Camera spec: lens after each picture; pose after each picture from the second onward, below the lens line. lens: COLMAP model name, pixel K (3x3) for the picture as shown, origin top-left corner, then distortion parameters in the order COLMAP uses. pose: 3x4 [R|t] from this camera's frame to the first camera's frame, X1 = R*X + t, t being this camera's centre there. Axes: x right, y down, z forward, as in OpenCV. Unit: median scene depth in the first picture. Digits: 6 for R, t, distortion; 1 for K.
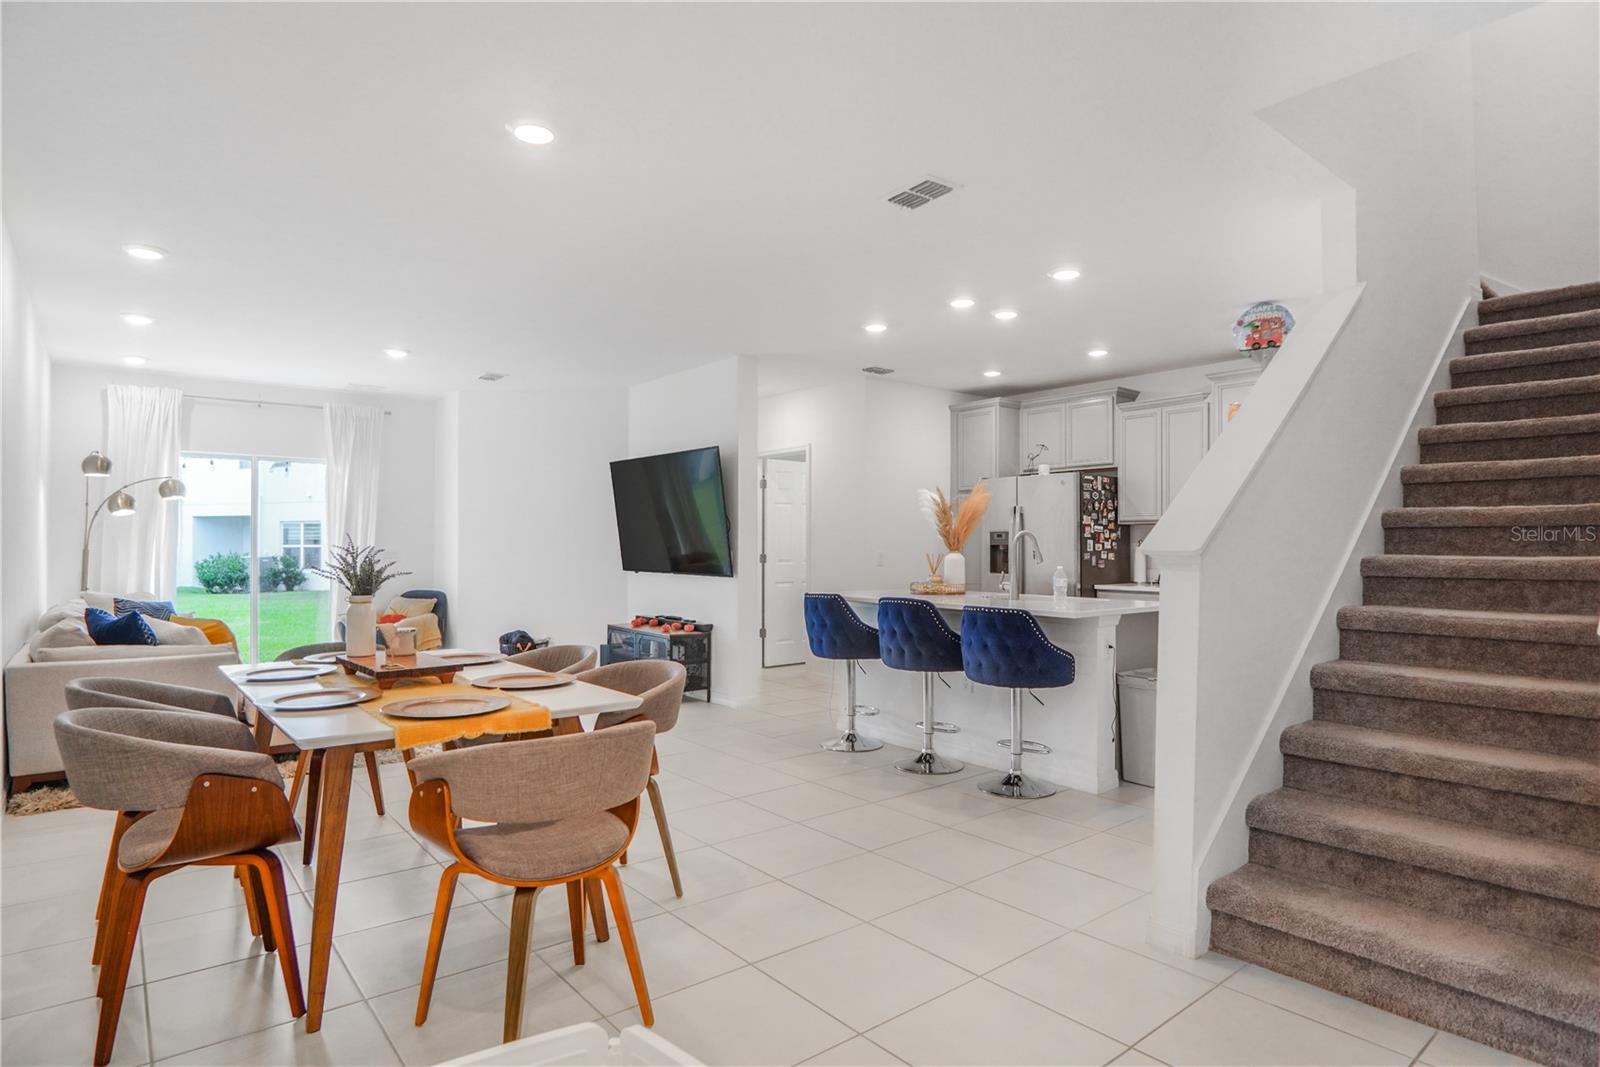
lens RADIAL K [[858.6, 0, 800.0], [0, 858.6, 533.5], [0, 0, 1]] dist [-0.035616, 0.013533]
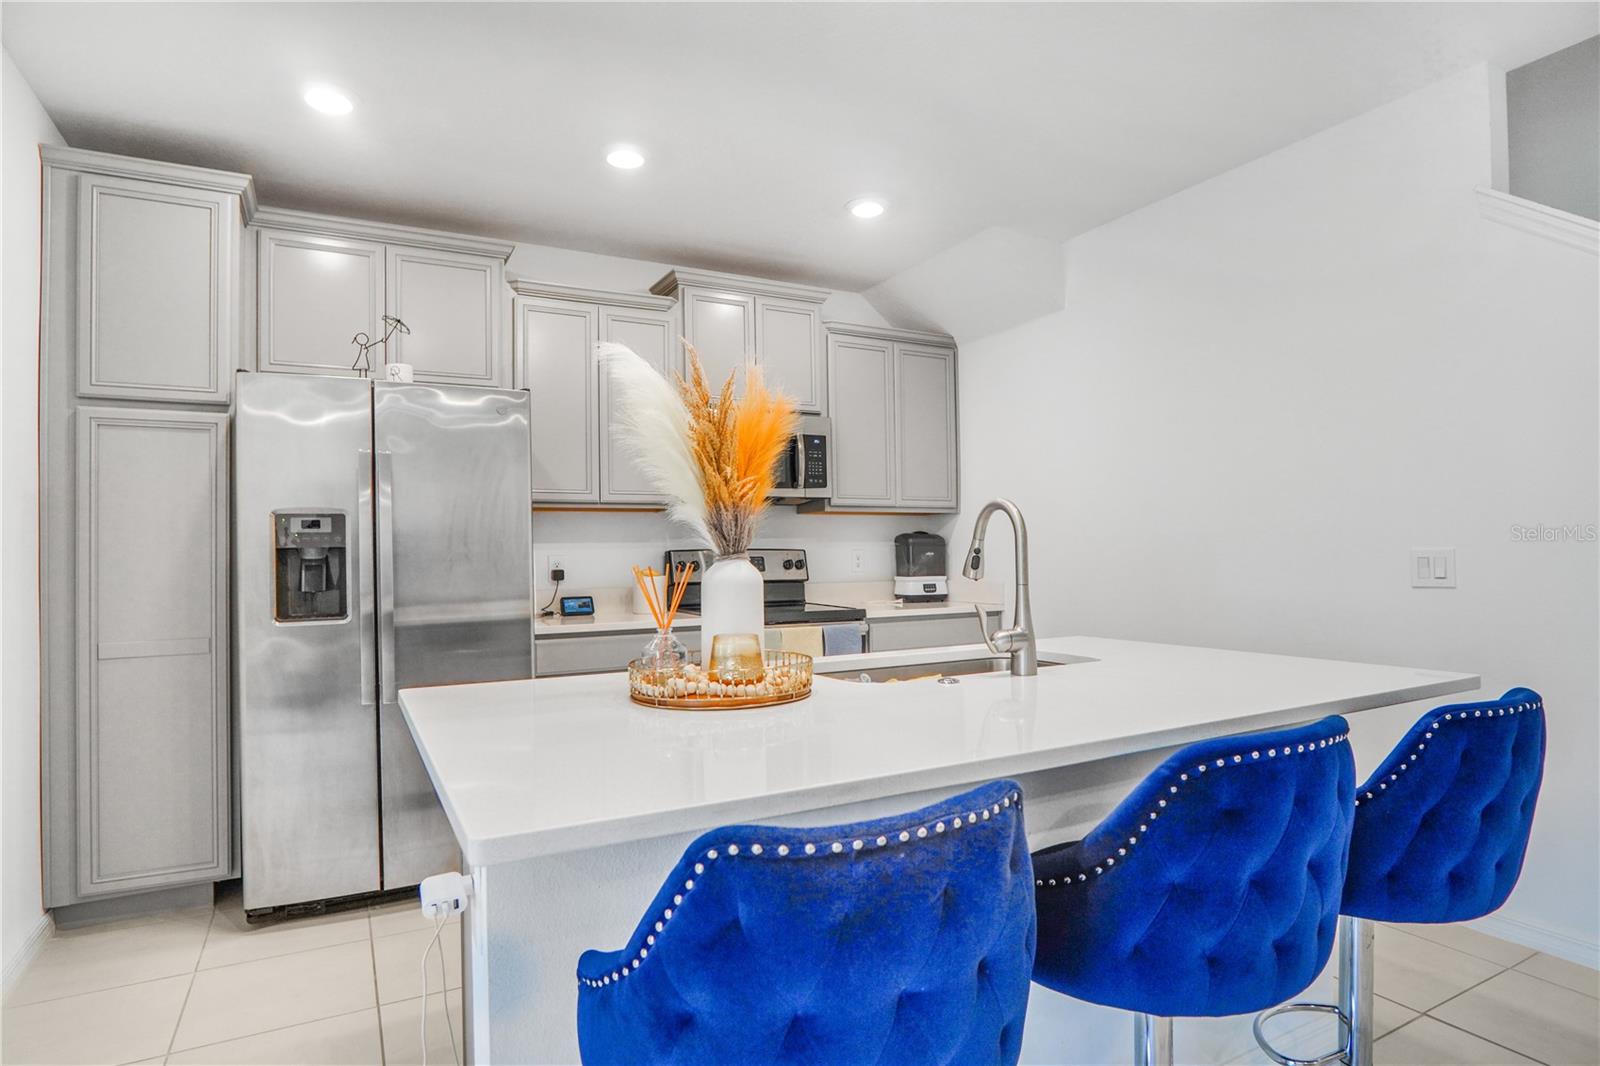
lens RADIAL K [[860.7, 0, 775.0], [0, 860.7, 536.2], [0, 0, 1]] dist [-0.008848, -0.001164]
pose [[0.208500, 0.012474, 0.977943, -0.111383], [0.001275, 0.999914, -0.013026, 0.014337], [-0.978021, 0.003963, 0.208467, 0.750563]]
